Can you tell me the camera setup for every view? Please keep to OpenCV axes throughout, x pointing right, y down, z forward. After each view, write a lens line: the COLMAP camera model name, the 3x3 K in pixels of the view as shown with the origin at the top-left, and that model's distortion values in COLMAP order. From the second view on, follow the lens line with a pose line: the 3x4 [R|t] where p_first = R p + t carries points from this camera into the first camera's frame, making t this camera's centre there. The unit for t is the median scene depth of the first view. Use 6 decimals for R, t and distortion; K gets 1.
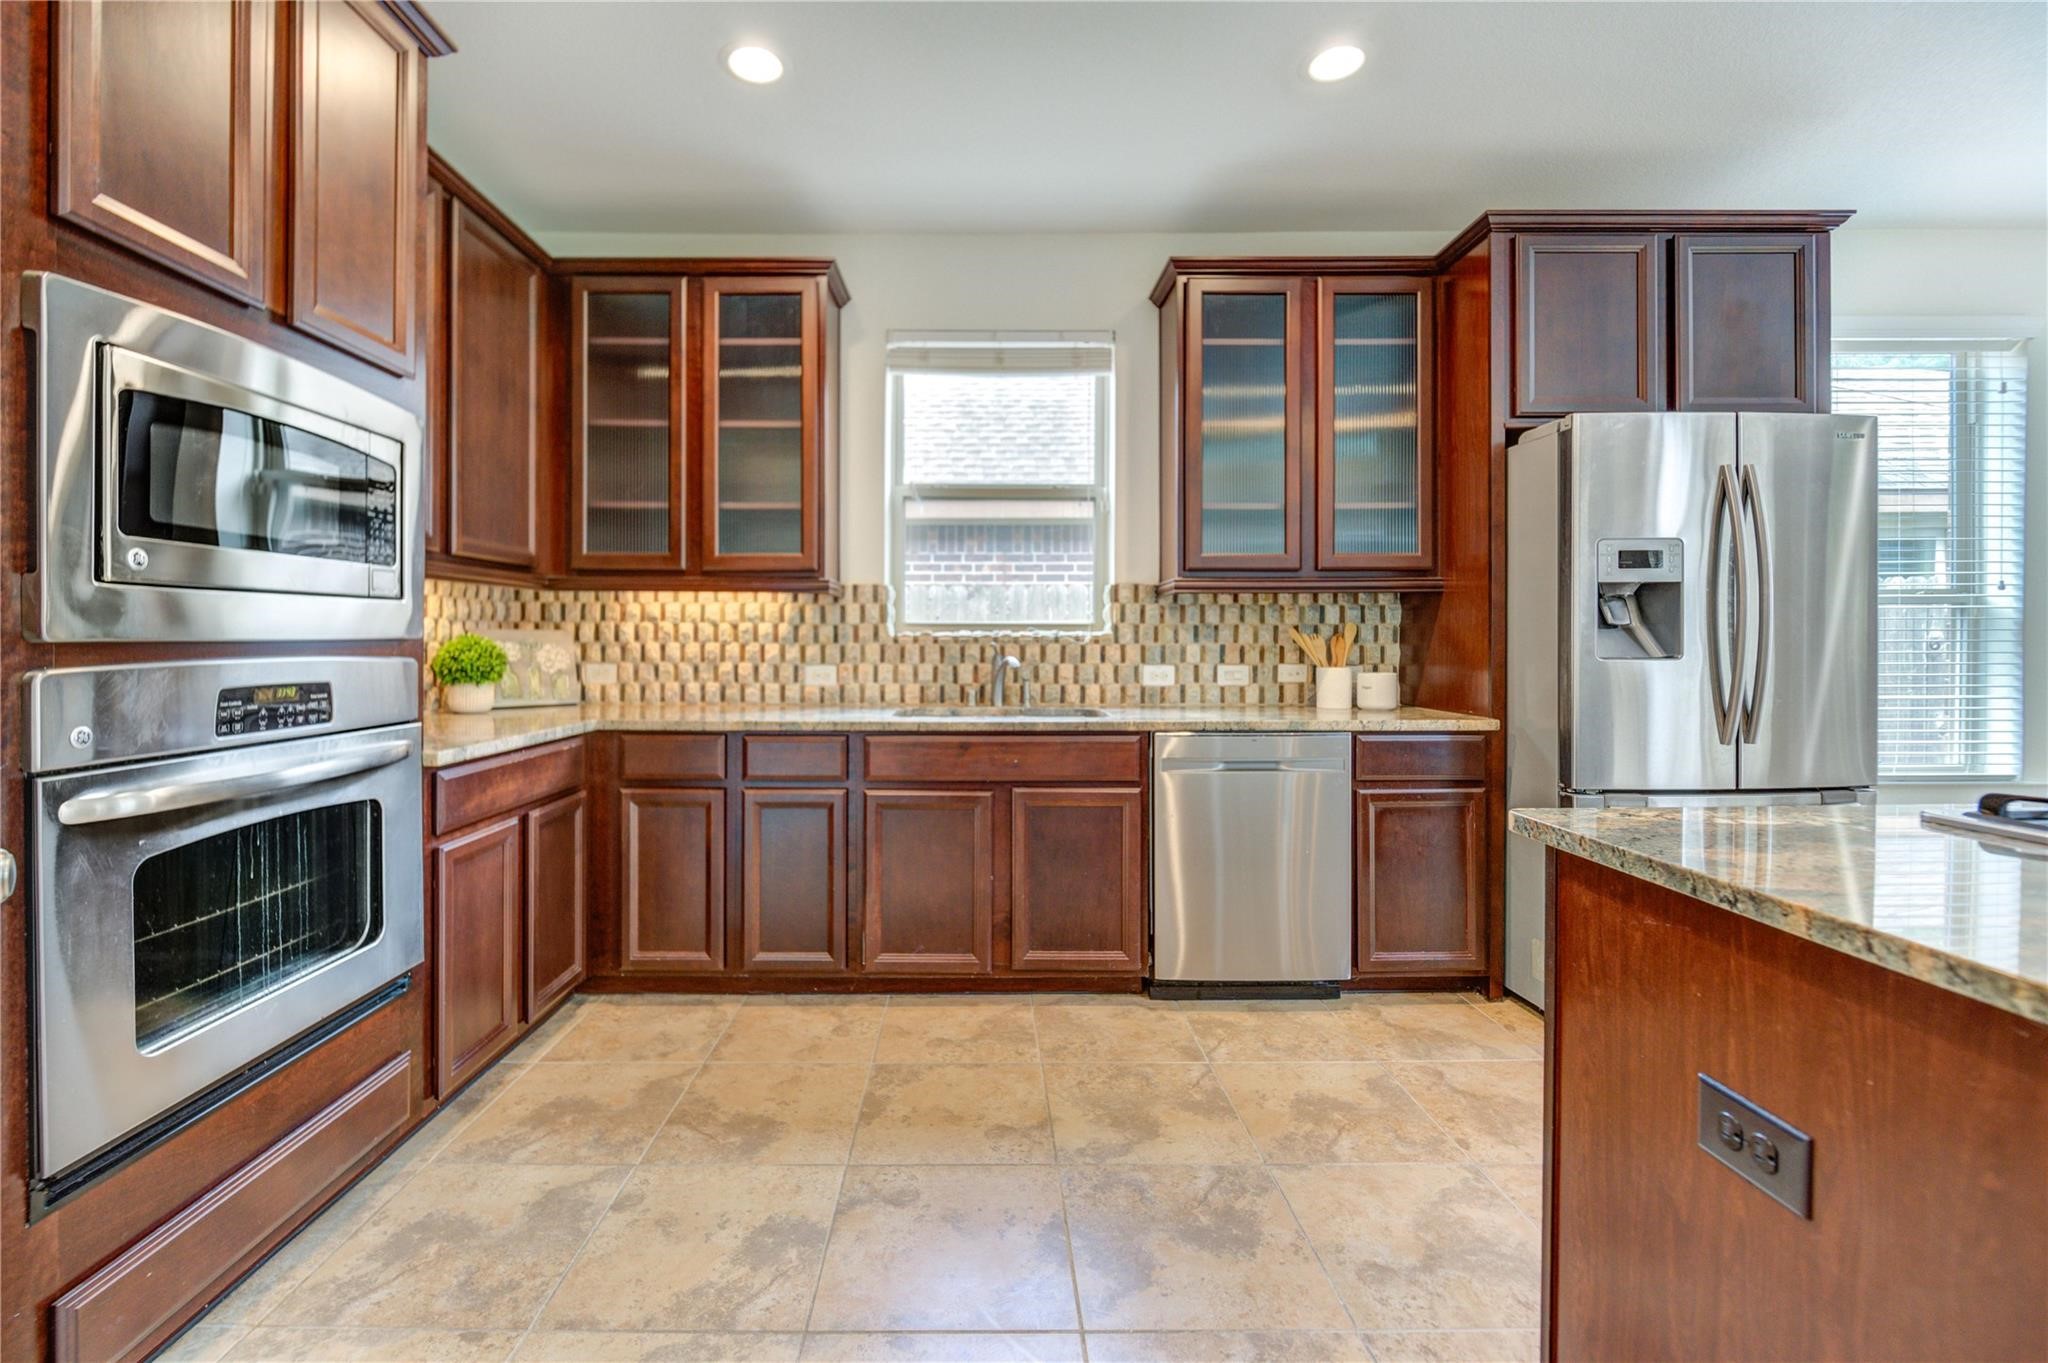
lens RADIAL K [[830.8, 0, 999.4], [0, 830.8, 655.0], [0, 0, 1]] dist [-0.000262, -0.000120]
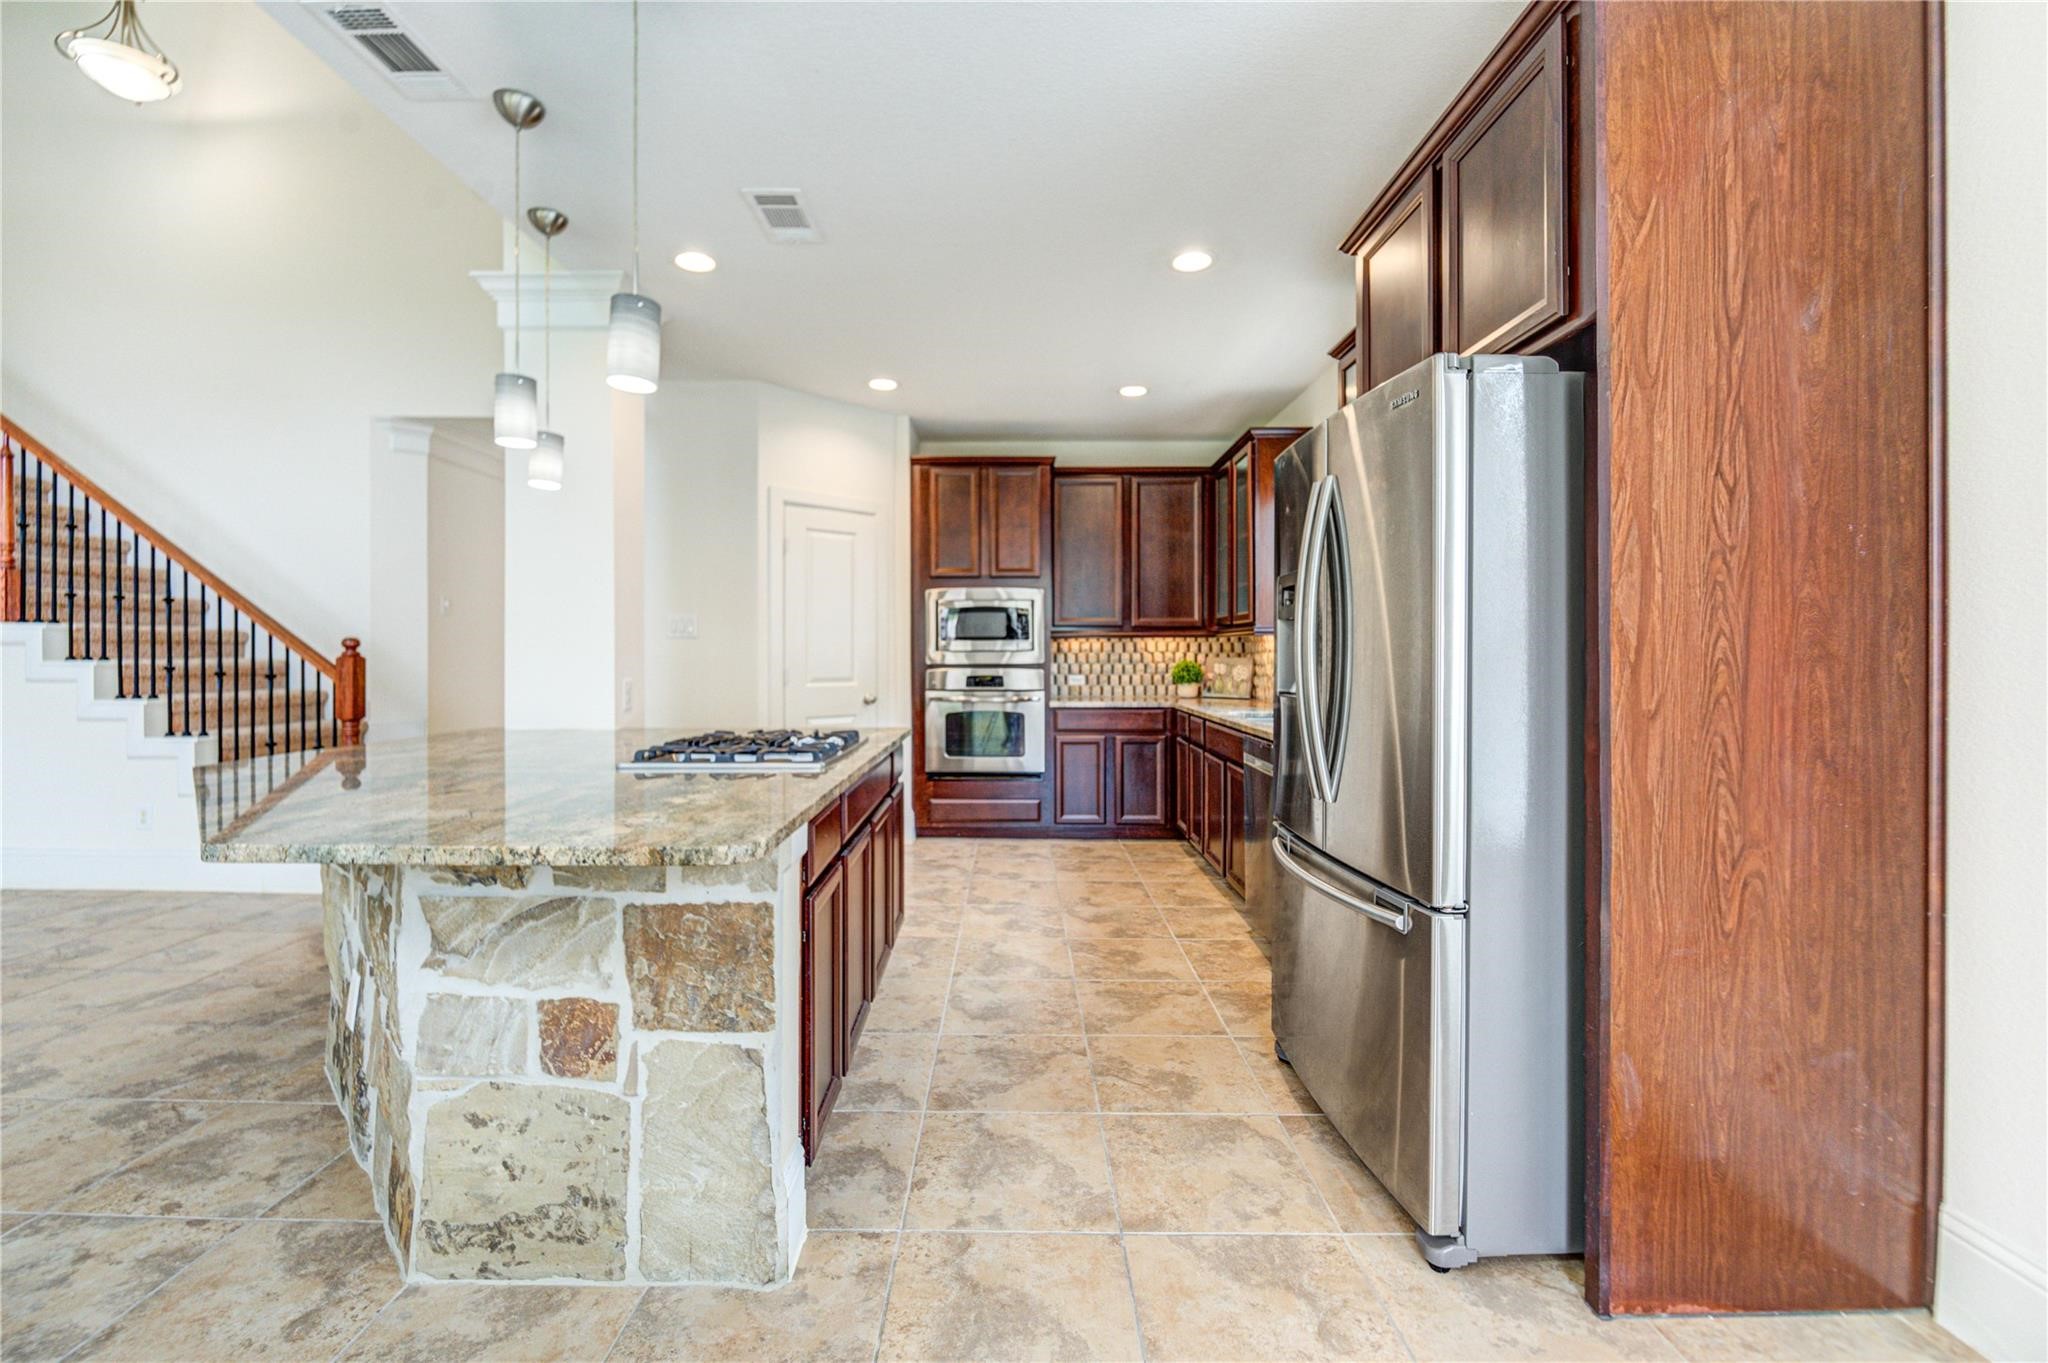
lens RADIAL K [[830.8, 0, 999.4], [0, 830.8, 655.0], [0, 0, 1]] dist [-0.000262, -0.000120]
pose [[-0.033488, -0.013452, -0.999349, 1.756458], [-0.013082, 0.999830, -0.013020, -0.005687], [0.999353, 0.012638, -0.033658, 0.707963]]
